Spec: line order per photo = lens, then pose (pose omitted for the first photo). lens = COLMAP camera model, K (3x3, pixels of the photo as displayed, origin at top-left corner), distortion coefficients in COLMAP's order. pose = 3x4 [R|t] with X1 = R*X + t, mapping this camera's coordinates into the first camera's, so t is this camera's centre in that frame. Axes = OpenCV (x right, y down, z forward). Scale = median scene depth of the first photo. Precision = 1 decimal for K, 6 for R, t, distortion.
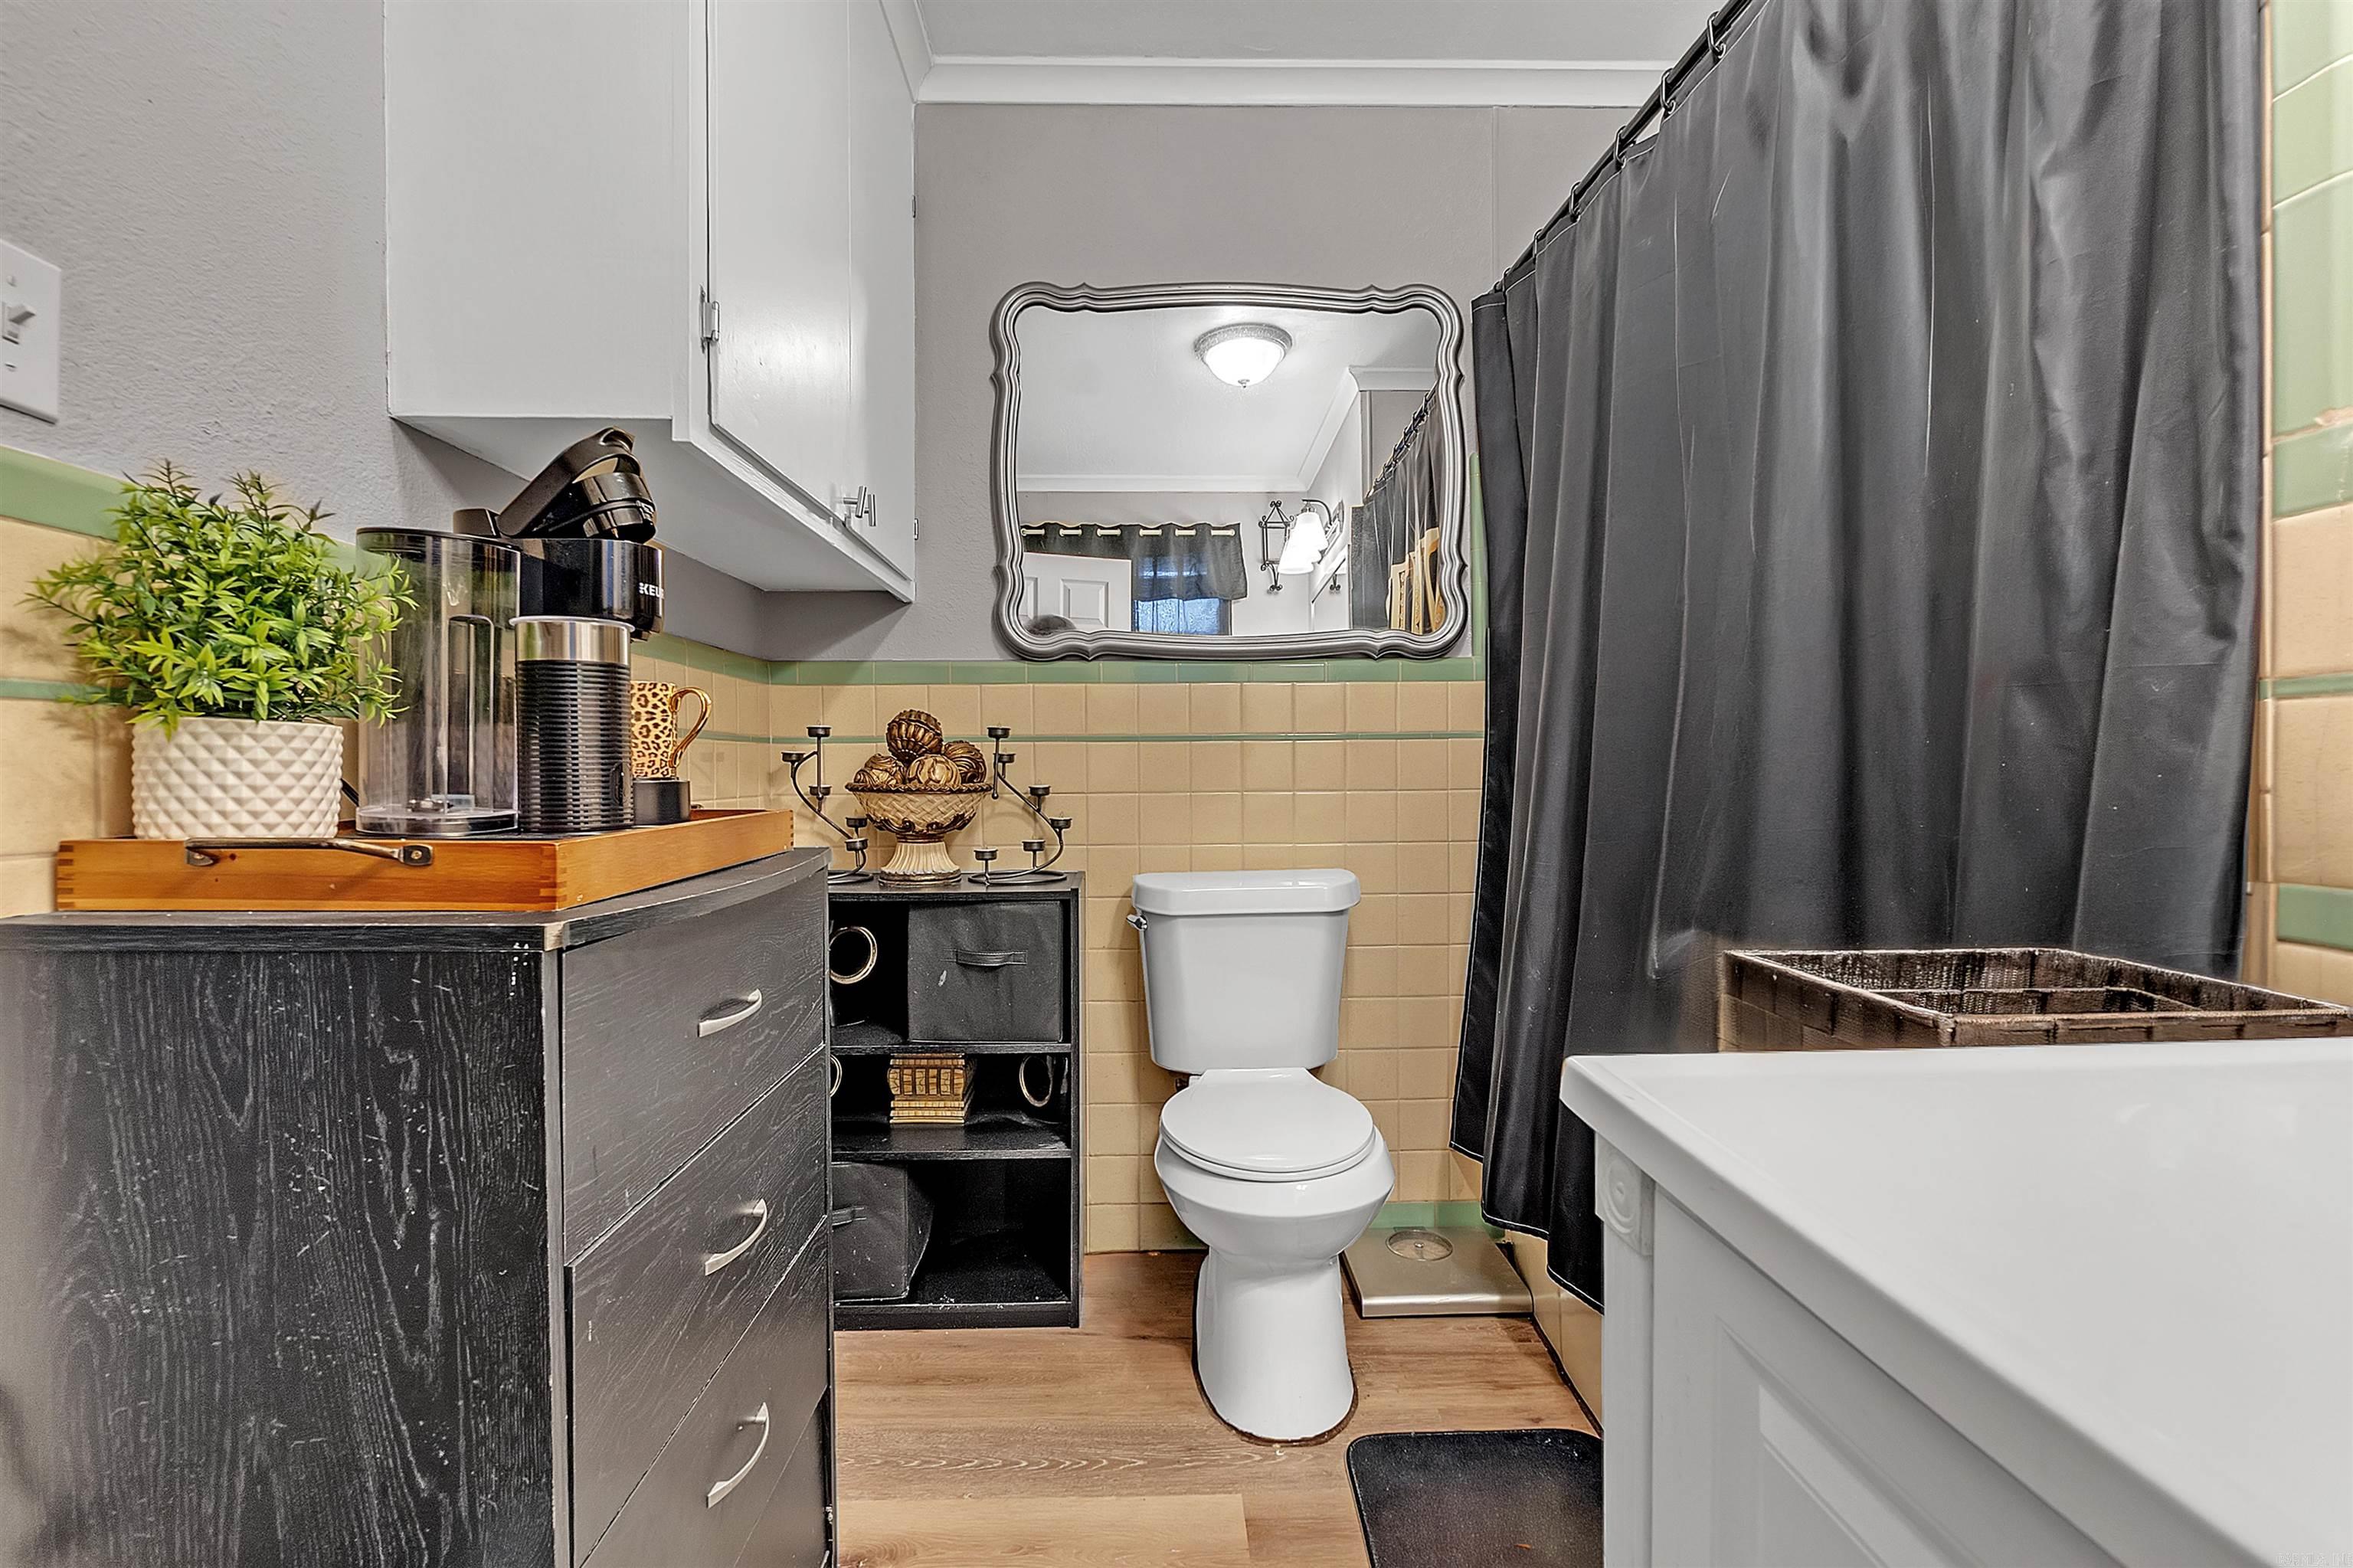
lens RADIAL K [[1028.3, 0, 1172.9], [0, 1028.3, 776.0], [0, 0, 1]] dist [-0.001198, -0.000601]
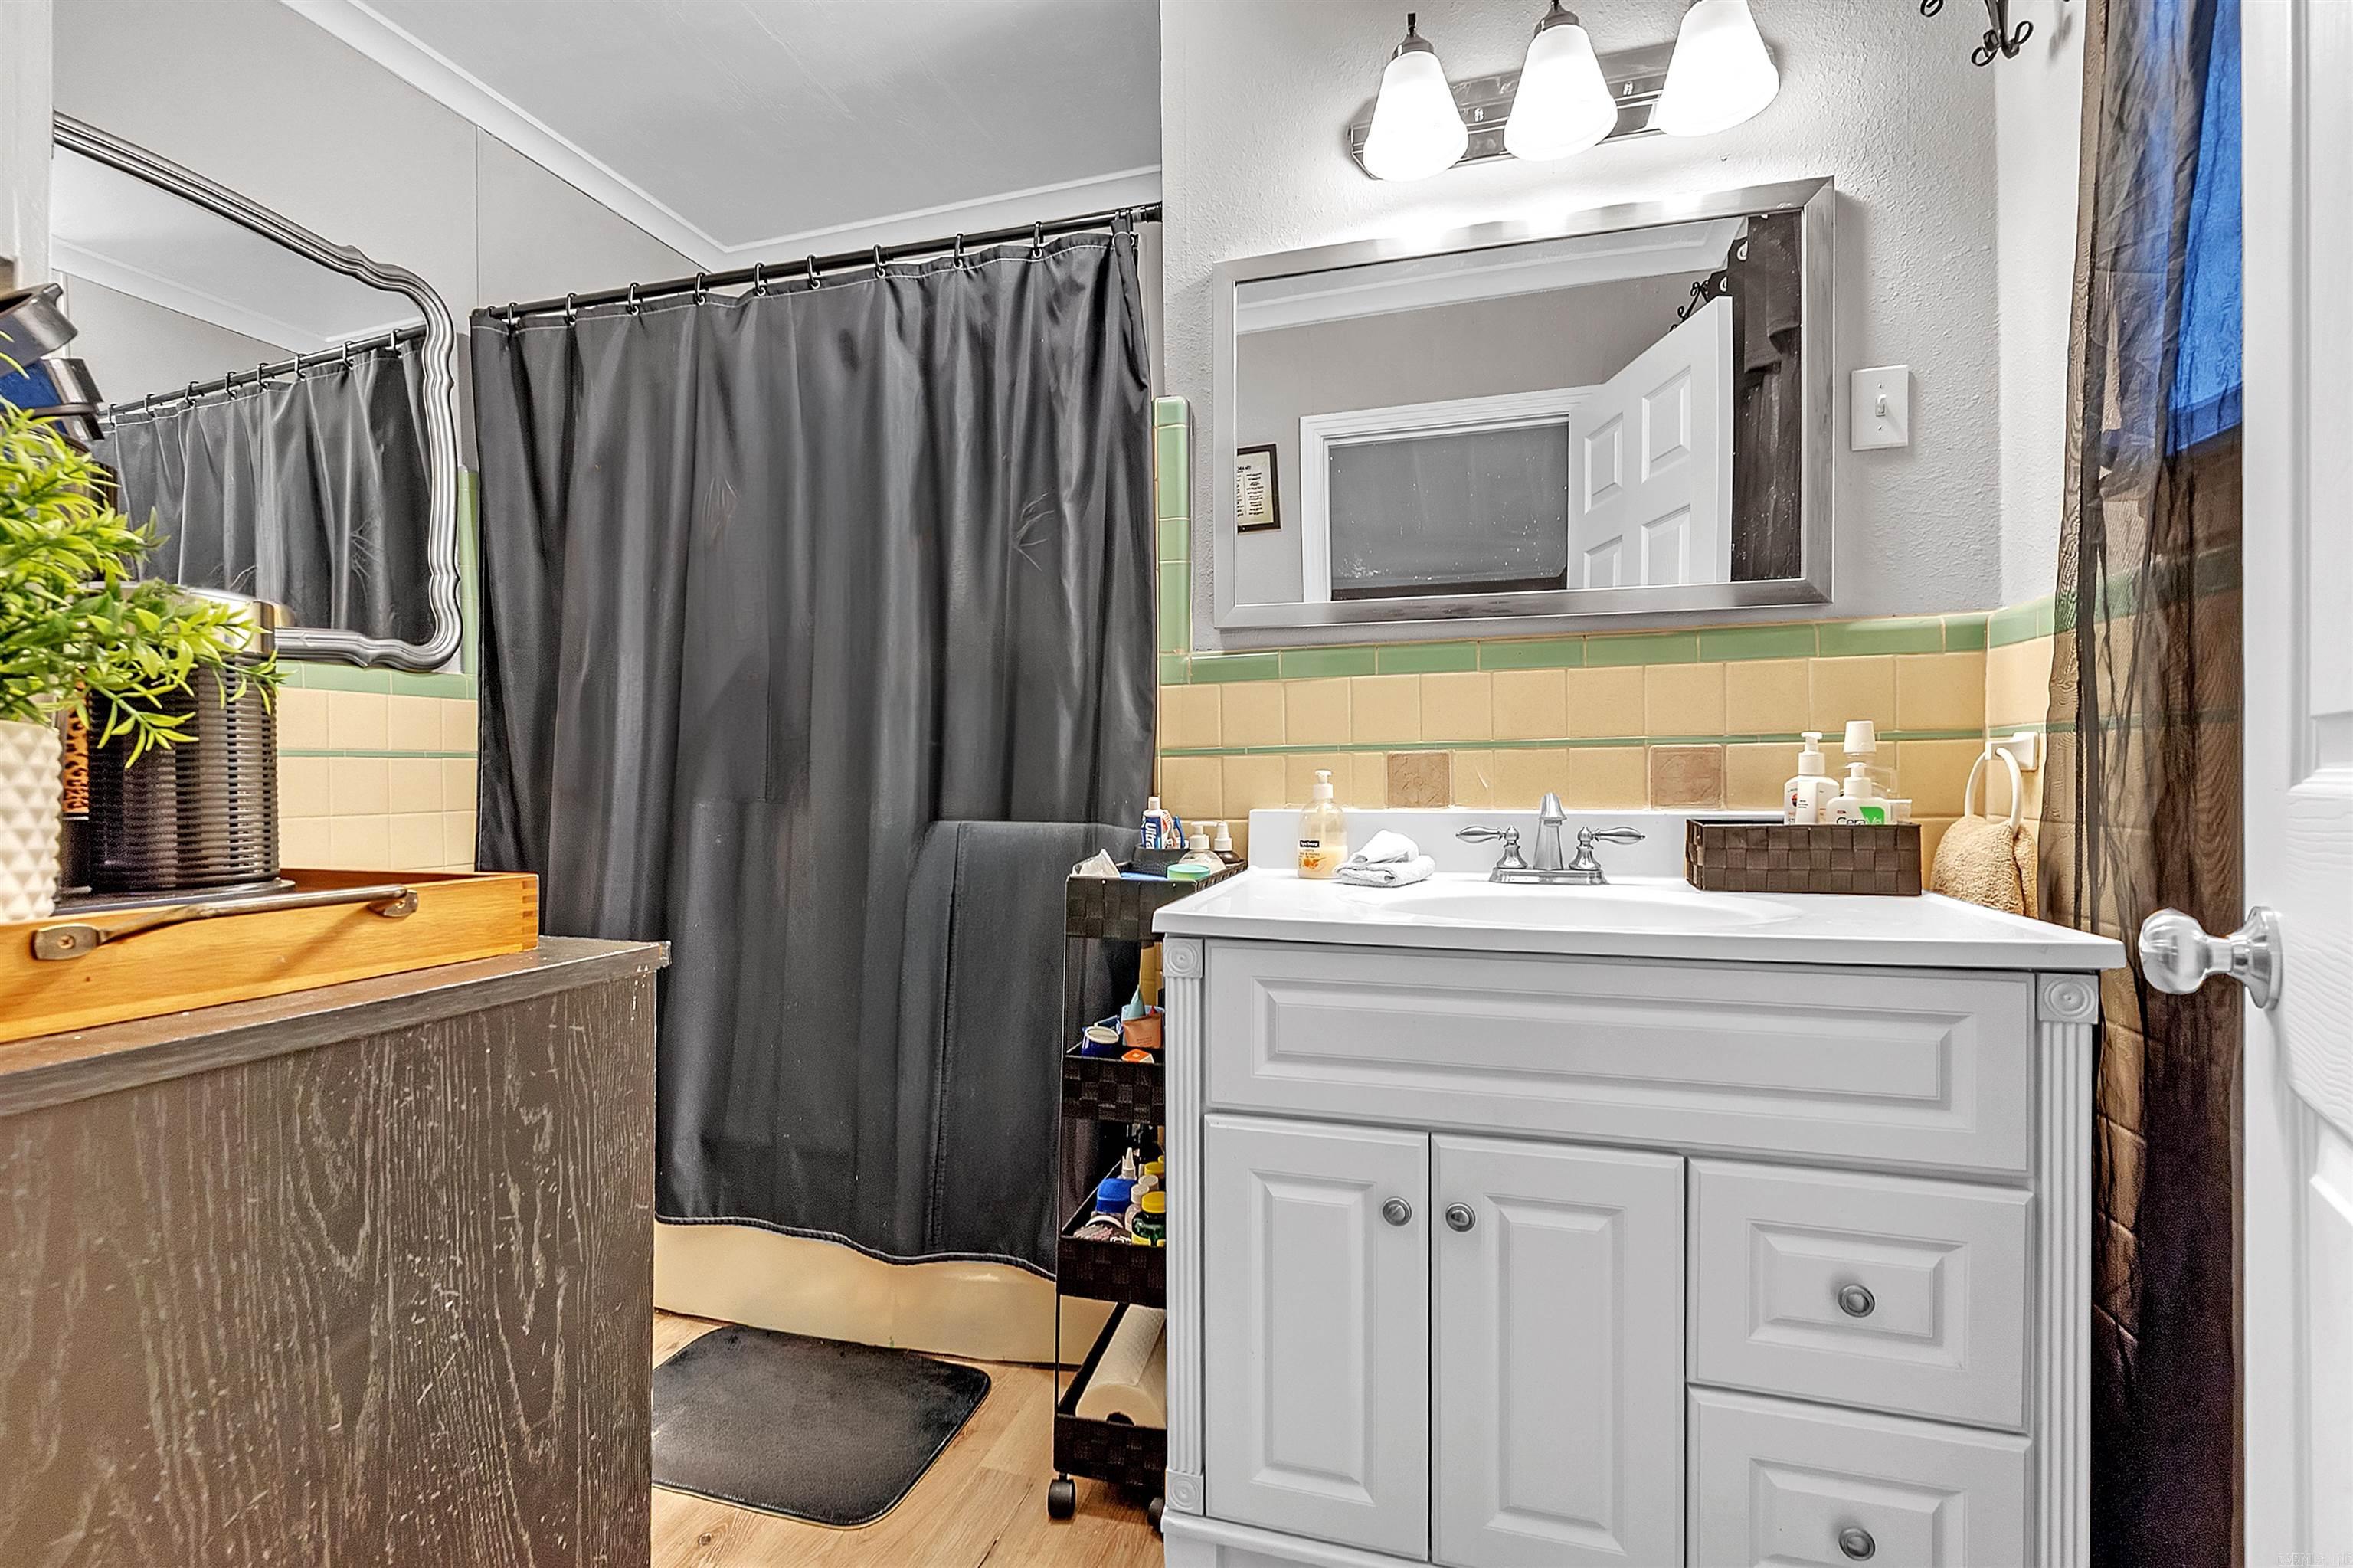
lens RADIAL K [[1028.3, 0, 1181.2], [0, 1028.3, 770.4], [0, 0, 1]] dist [-0.001198, -0.000601]
pose [[0.318295, 0.004027, 0.947983, -1.430718], [0.018420, 0.999776, -0.010432, -0.010130], [-0.947813, 0.020782, 0.318149, 0.166761]]
